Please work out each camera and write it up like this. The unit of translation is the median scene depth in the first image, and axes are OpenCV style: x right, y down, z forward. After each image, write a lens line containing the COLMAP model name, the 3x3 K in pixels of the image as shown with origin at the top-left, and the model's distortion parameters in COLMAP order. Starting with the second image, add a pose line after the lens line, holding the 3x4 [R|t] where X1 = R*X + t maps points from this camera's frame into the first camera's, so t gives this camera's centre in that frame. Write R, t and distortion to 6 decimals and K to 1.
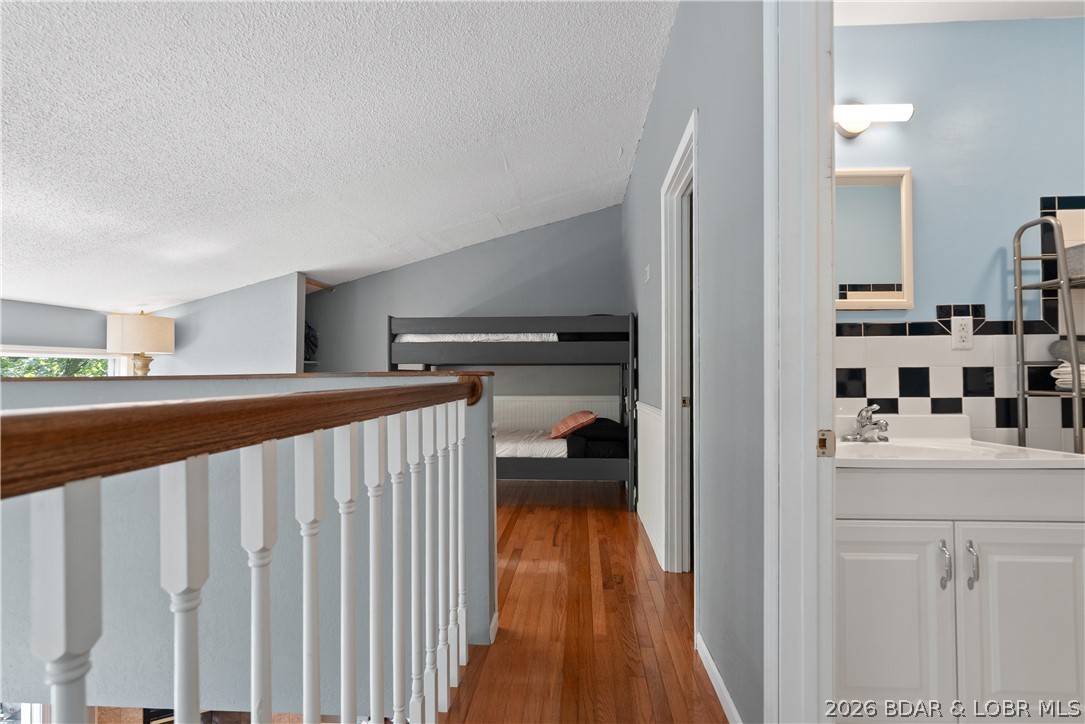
lens RADIAL K [[499.4, 0, 545.5], [0, 499.4, 372.4], [0, 0, 1]] dist [-0.001210, -0.000235]
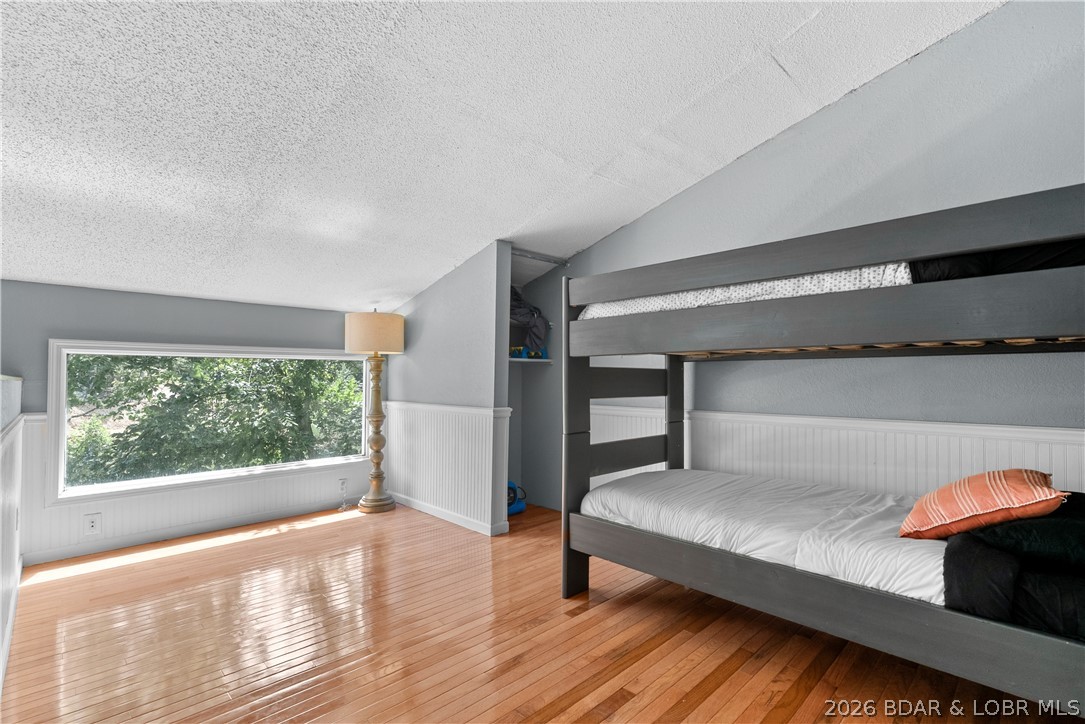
lens RADIAL K [[499.4, 0, 545.5], [0, 499.4, 372.4], [0, 0, 1]] dist [-0.001210, -0.000235]
pose [[0.752077, -0.005901, -0.659049, 0.061419], [0.000192, 0.999962, -0.008735, 0.006540], [0.659075, 0.006443, 0.752049, 0.515206]]
